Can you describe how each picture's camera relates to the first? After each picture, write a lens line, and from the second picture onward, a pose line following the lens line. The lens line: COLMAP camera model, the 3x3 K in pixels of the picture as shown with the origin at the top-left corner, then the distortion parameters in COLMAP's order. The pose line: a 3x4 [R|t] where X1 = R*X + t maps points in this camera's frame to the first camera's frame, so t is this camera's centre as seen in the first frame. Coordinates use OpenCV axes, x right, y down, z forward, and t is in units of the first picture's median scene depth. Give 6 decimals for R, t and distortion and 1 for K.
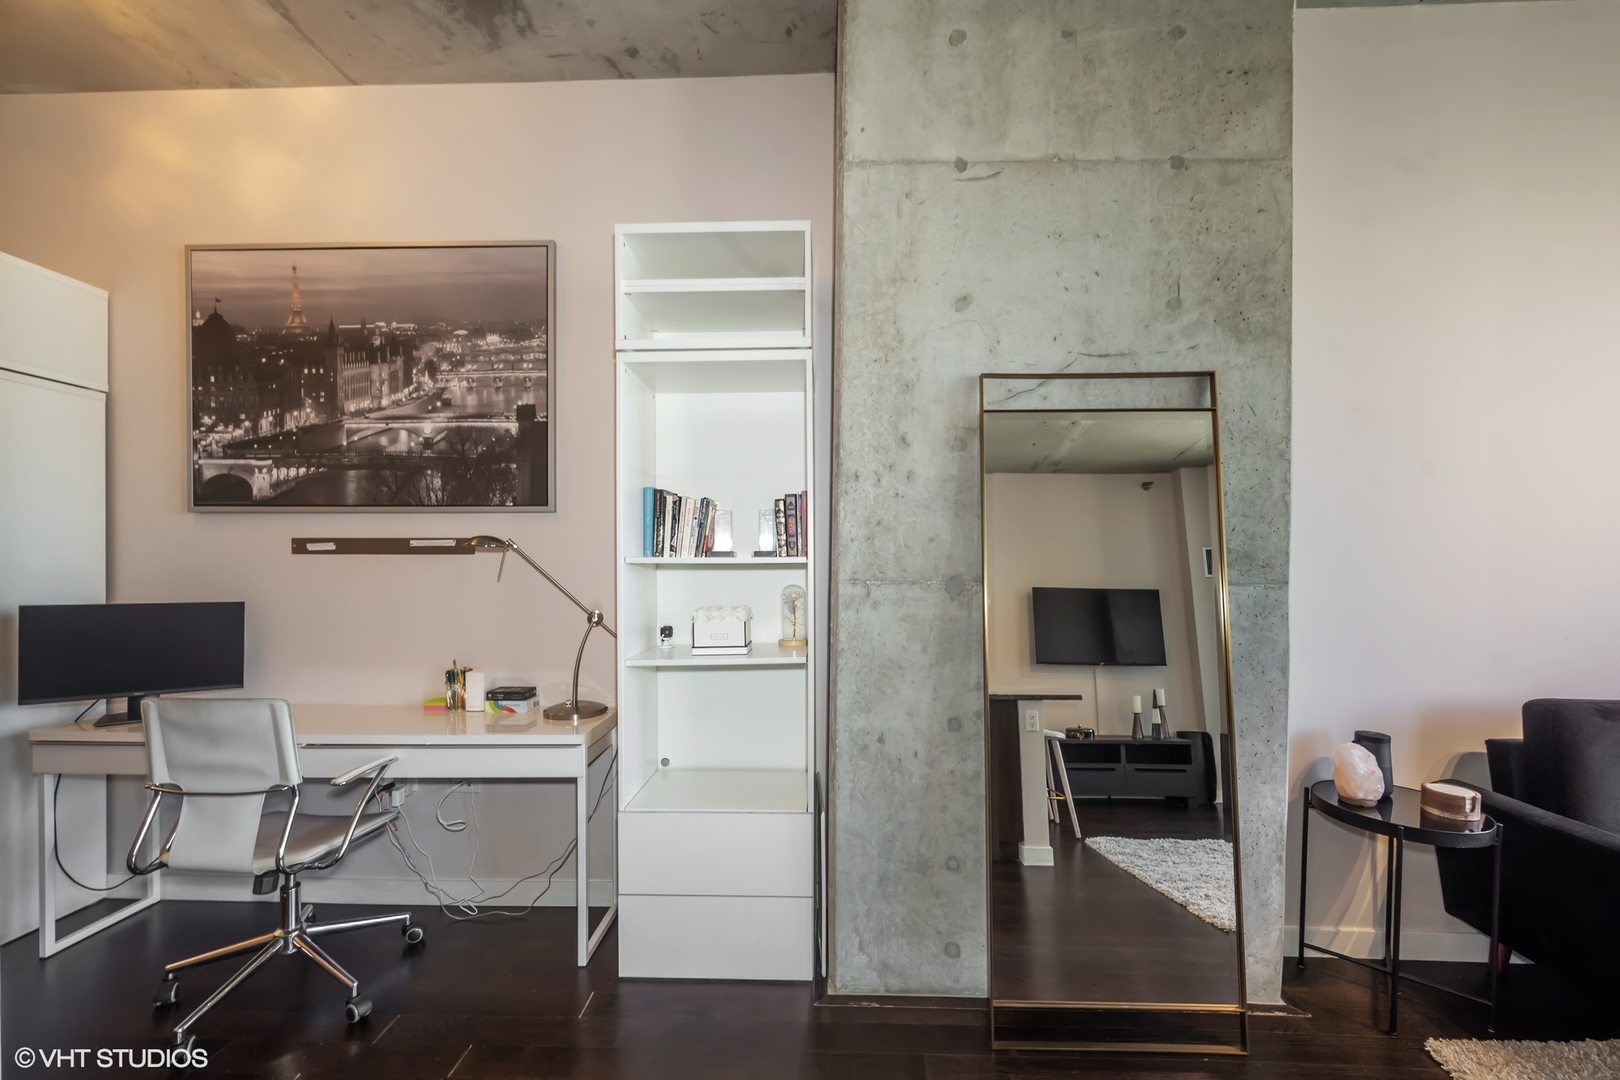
lens RADIAL K [[641.7, 0, 811.8], [0, 641.7, 550.0], [0, 0, 1]] dist [-0.000778, 0.000110]
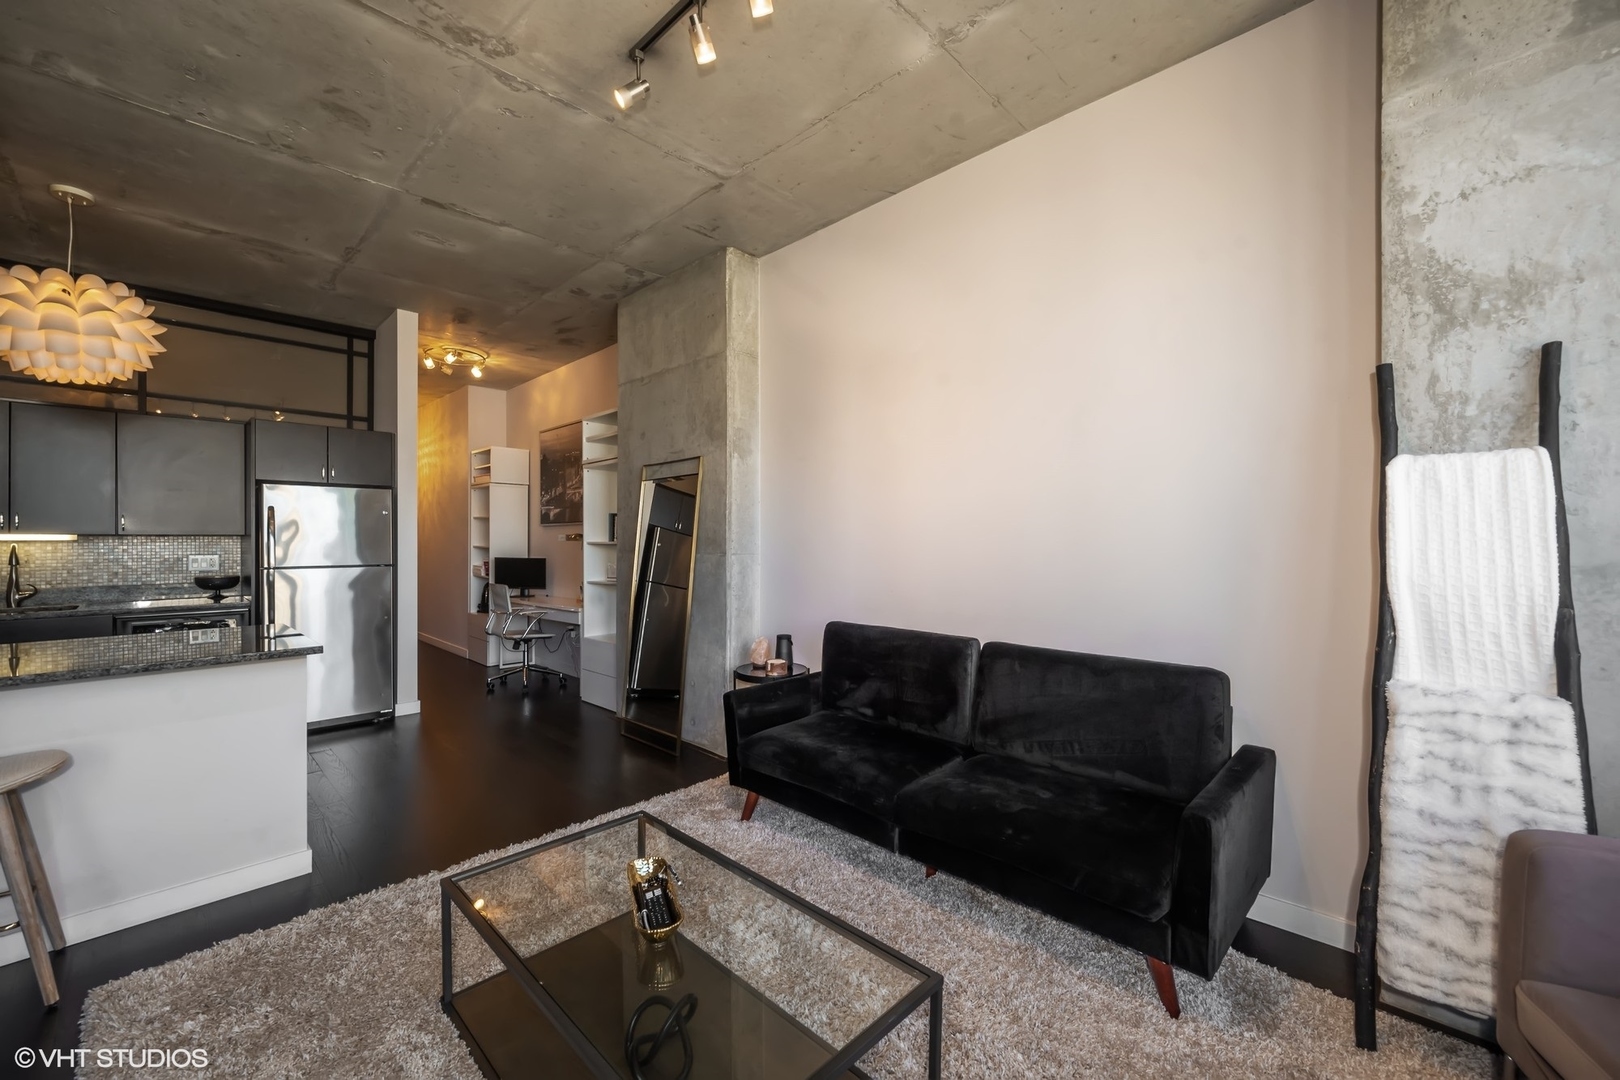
lens RADIAL K [[641.7, 0, 803.0], [0, 641.7, 536.1], [0, 0, 1]] dist [-0.000778, 0.000110]
pose [[0.728052, -0.005054, -0.685504, 2.331567], [-0.000364, 0.999970, -0.007759, 0.010913], [0.685522, 0.005899, 0.728028, -0.345117]]
